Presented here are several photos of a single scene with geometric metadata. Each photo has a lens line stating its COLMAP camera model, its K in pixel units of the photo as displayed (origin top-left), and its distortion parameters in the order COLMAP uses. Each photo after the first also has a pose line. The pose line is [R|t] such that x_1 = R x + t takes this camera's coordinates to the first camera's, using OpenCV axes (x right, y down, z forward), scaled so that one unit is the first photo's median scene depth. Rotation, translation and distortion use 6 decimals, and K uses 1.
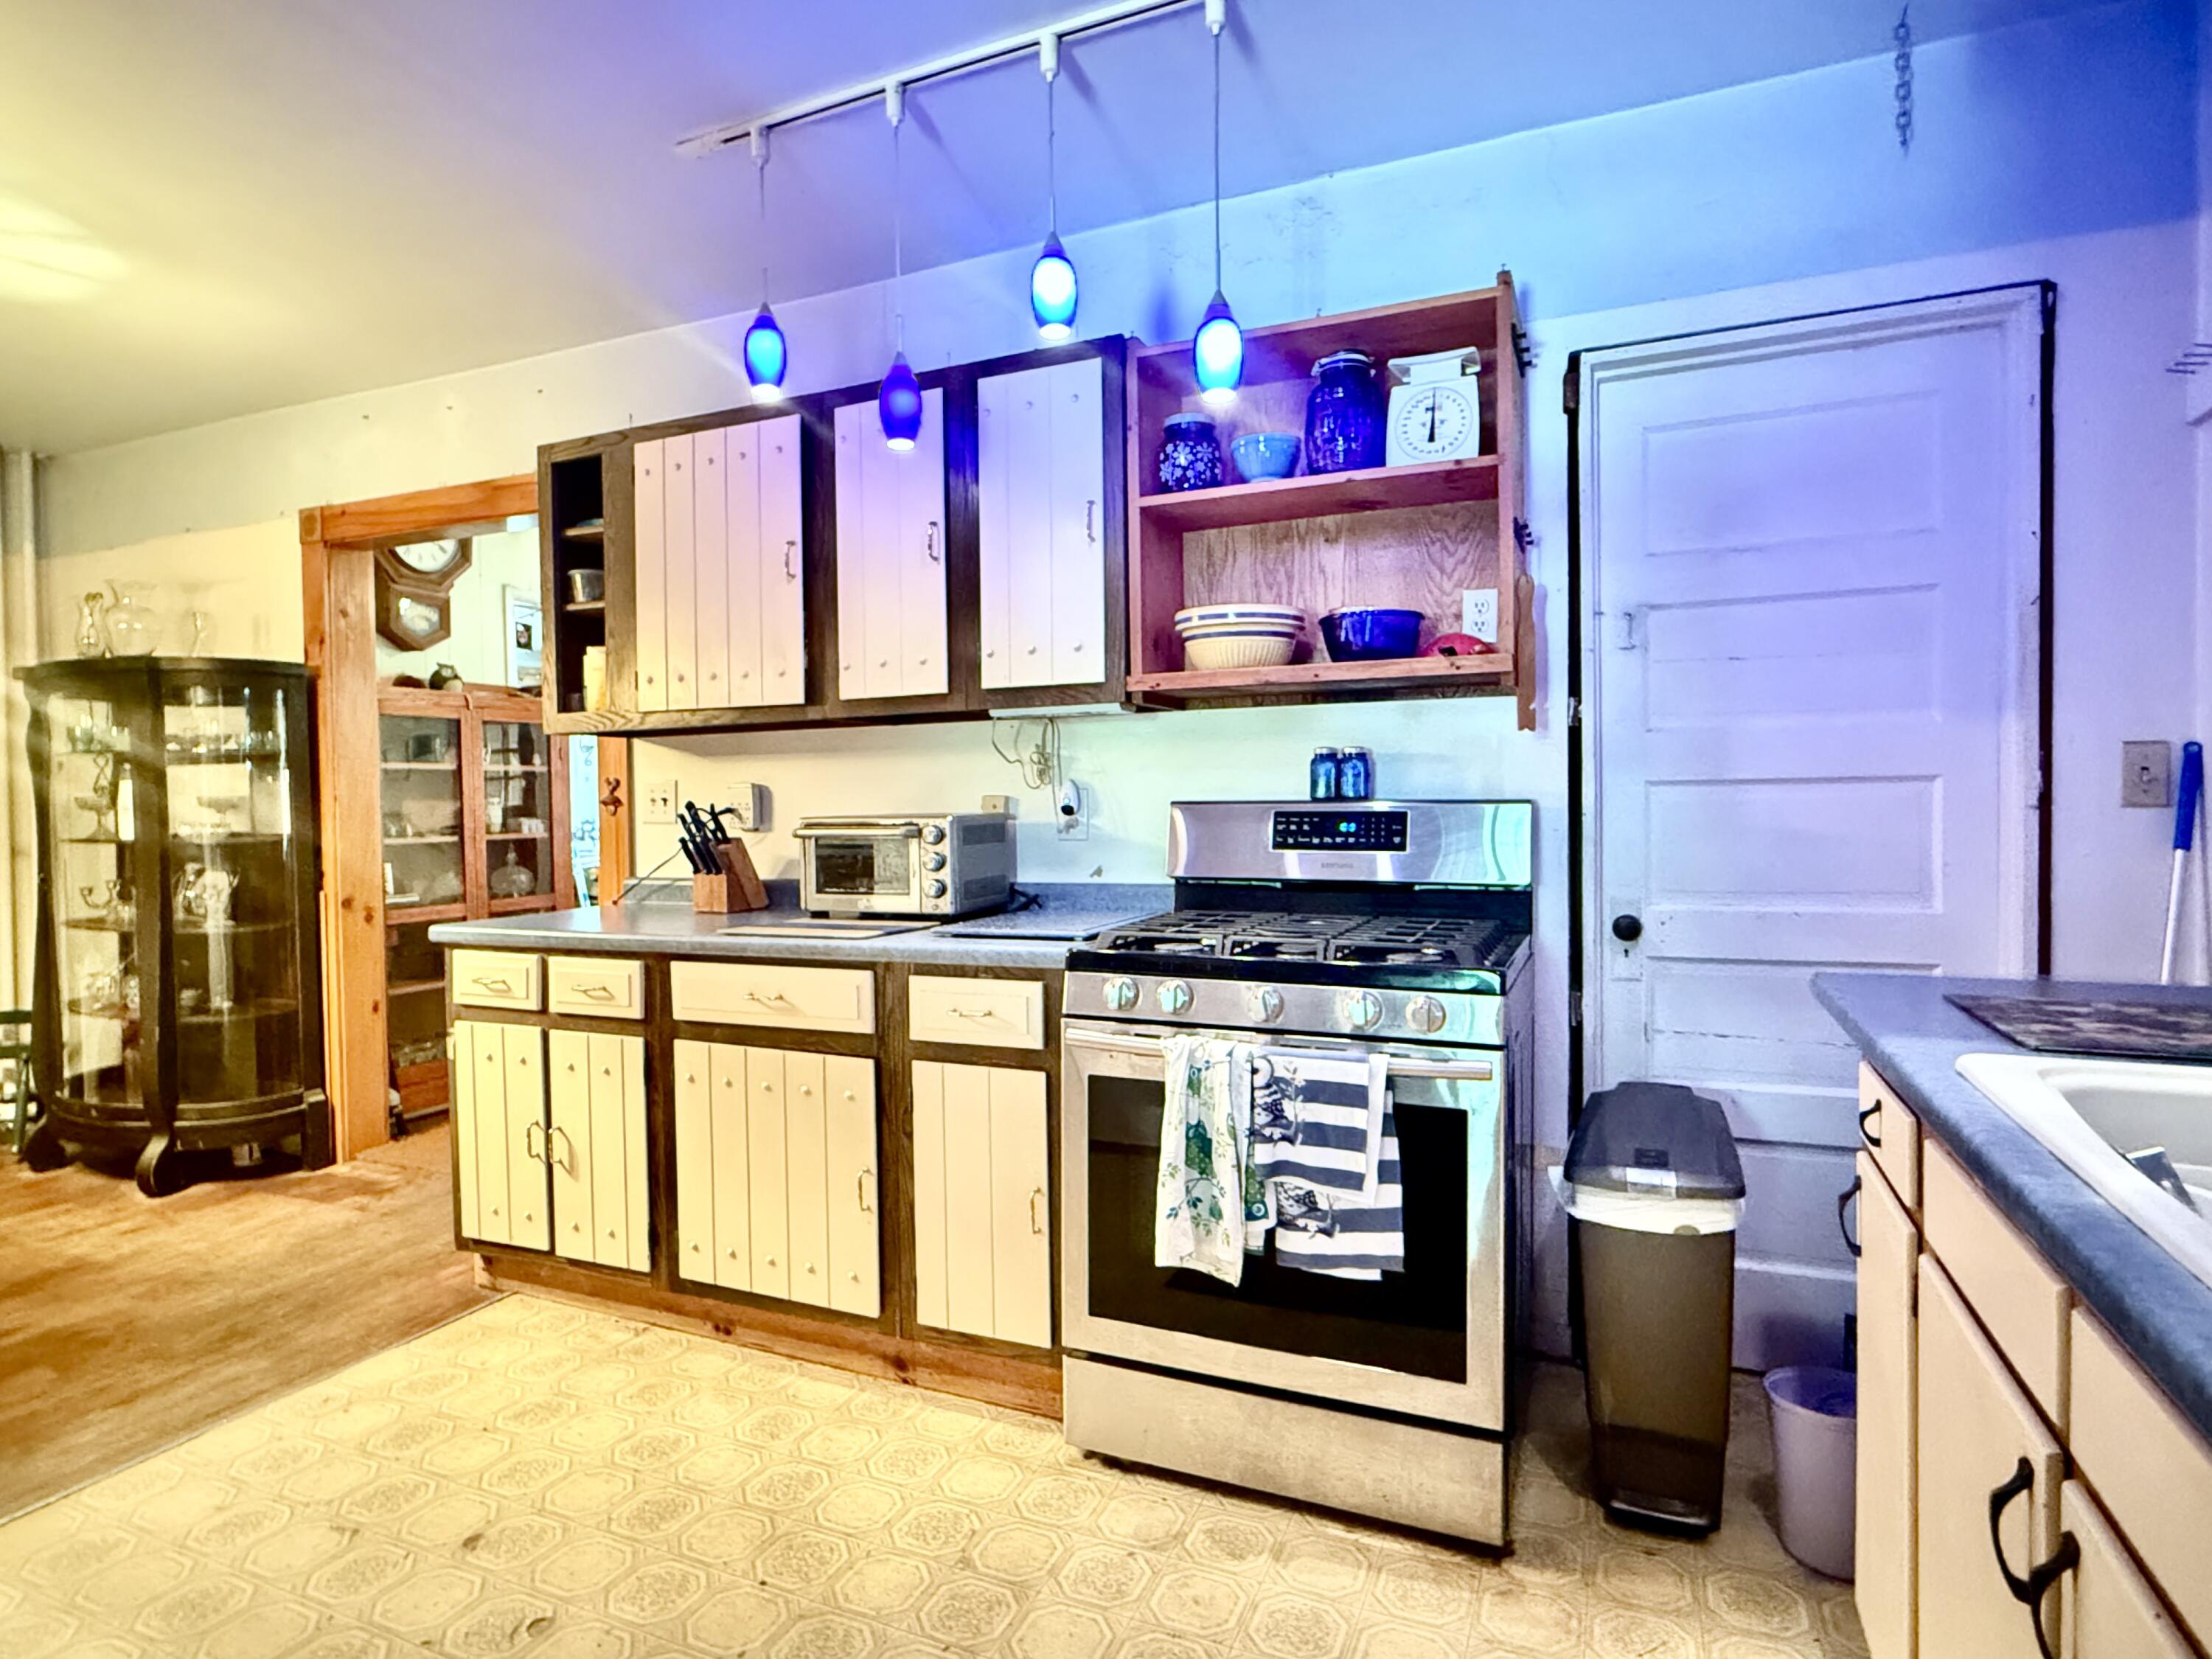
lens RADIAL K [[1203.1, 0, 1103.1], [0, 1203.1, 829.1], [0, 0, 1]] dist [-0.000333, 0.000112]
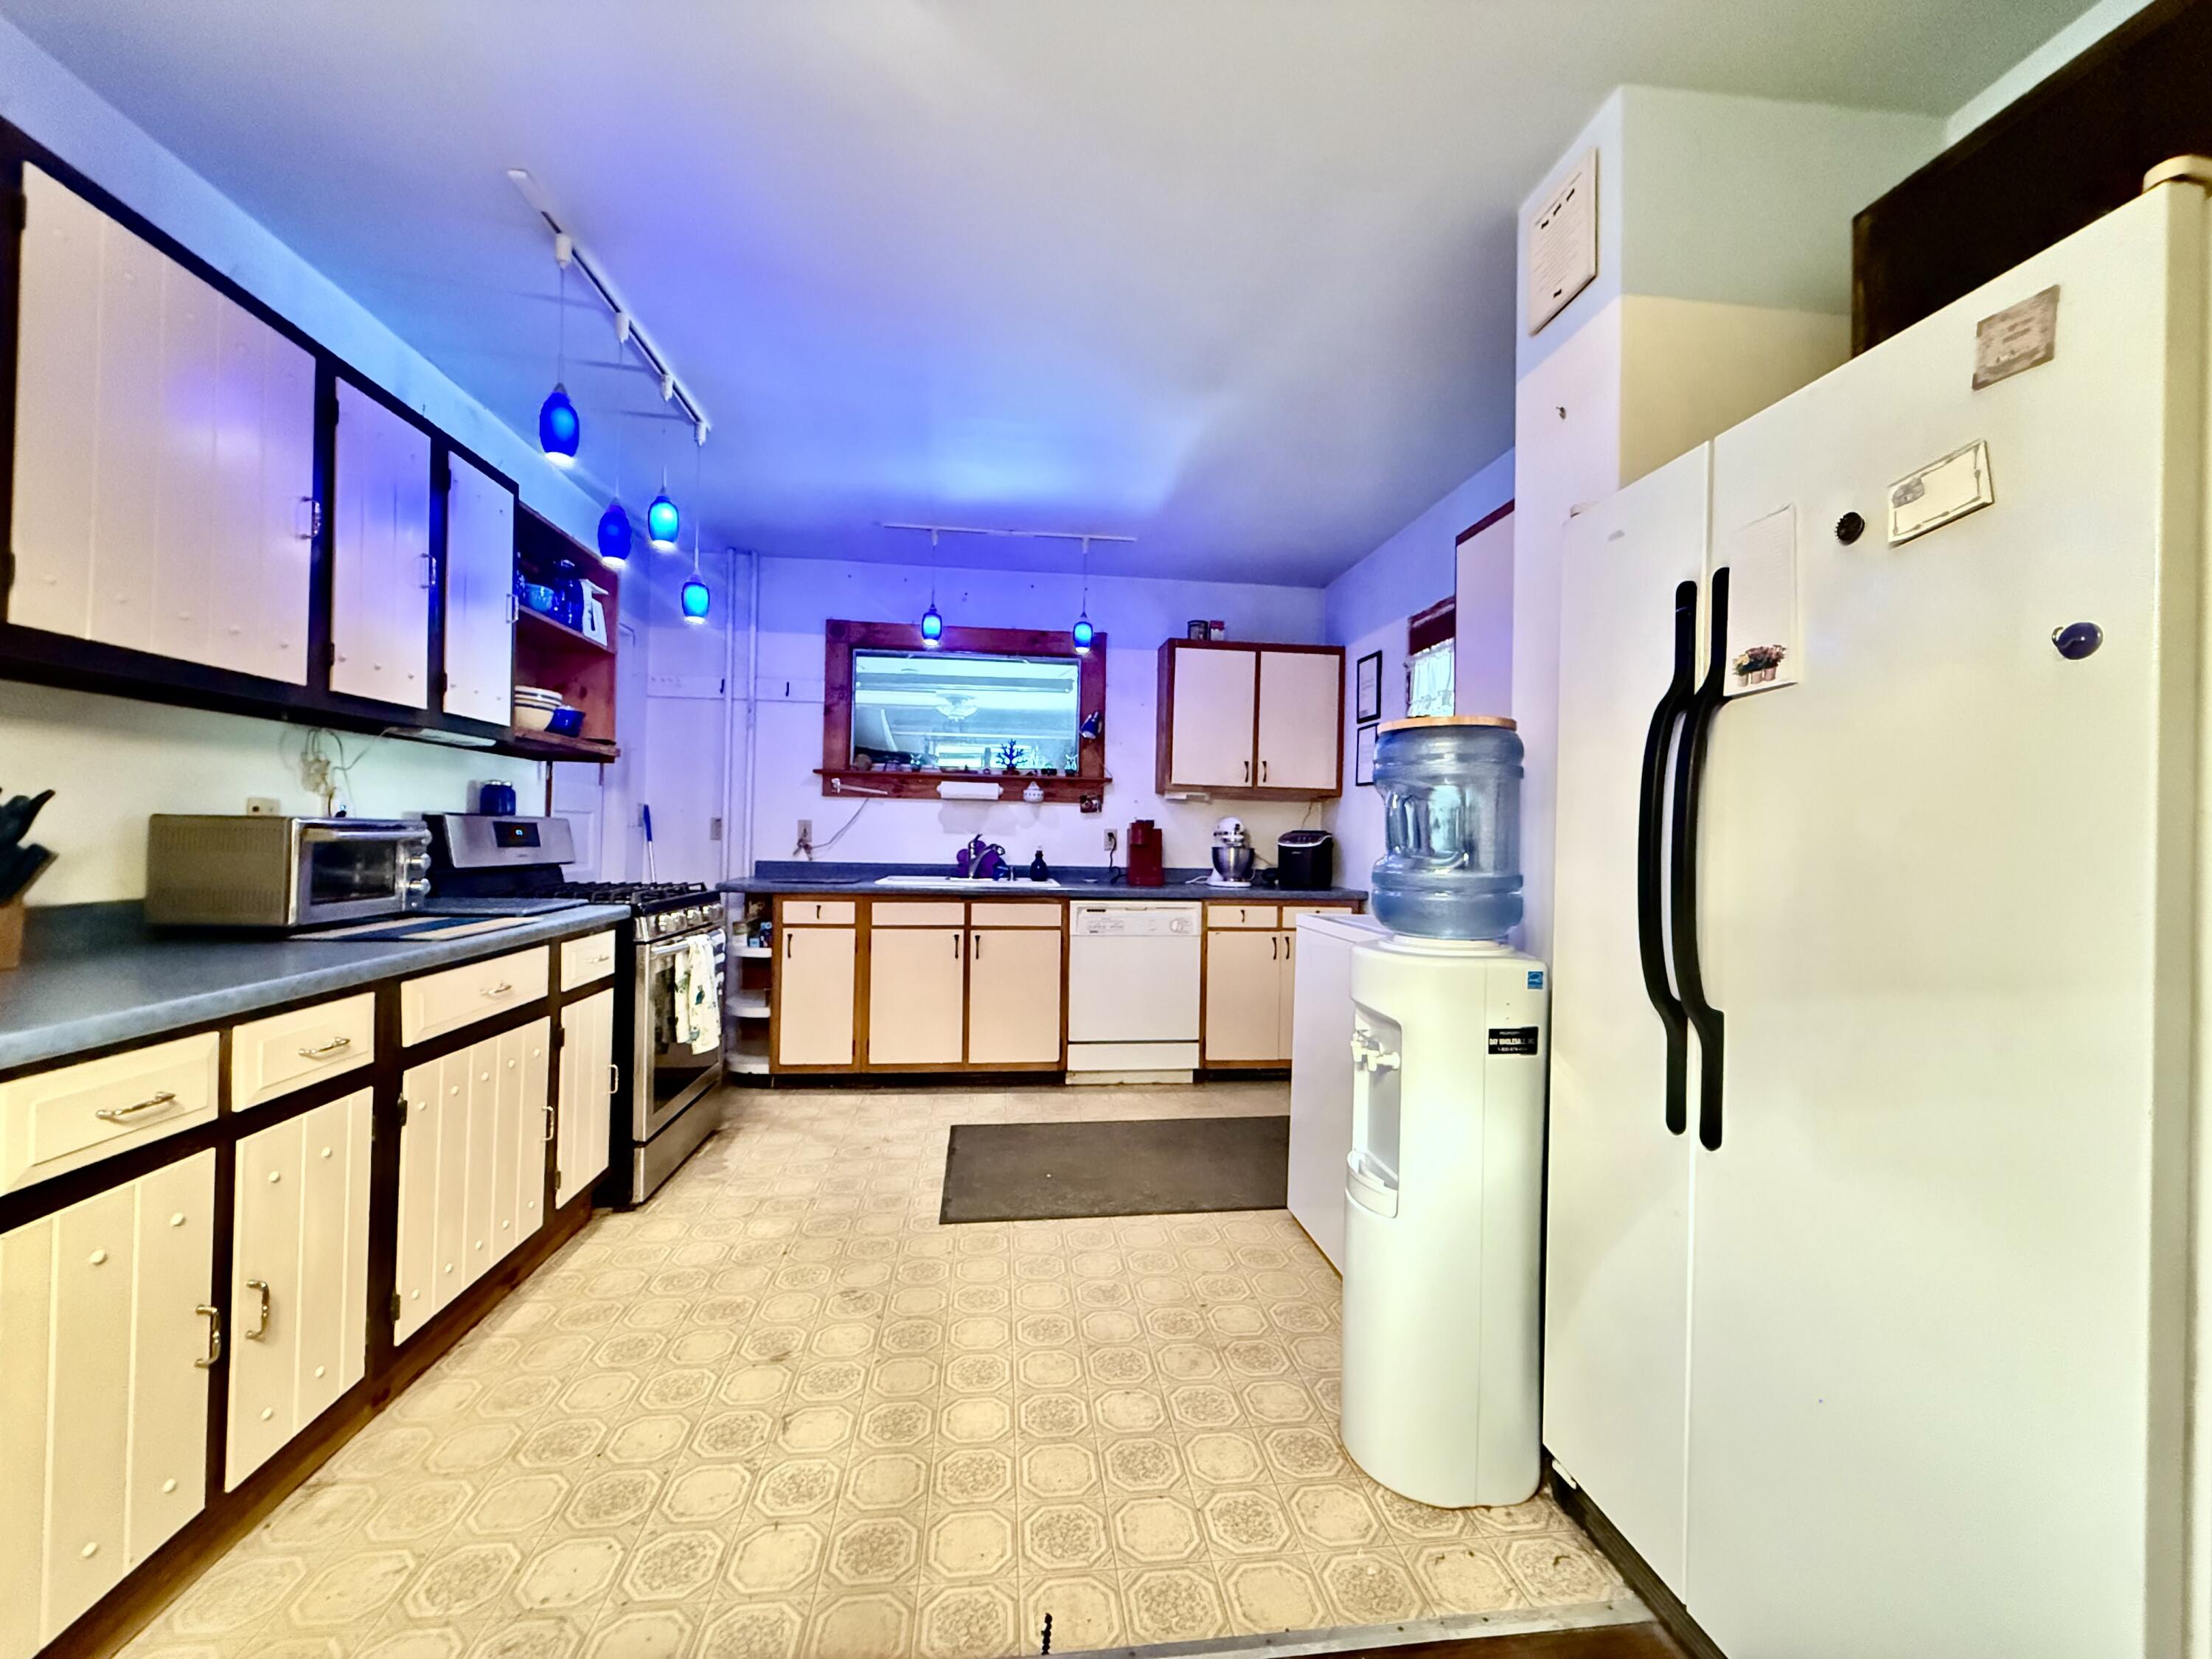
lens RADIAL K [[870.4, 0, 1106.3], [0, 870.4, 828.6], [0, 0, 1]] dist [0.002995, 0.000077]
pose [[-0.509195, 0.006855, 0.860624, -1.190768], [0.008919, 0.999957, -0.002688, 0.004462], [-0.860605, 0.006307, -0.509234, 0.903743]]
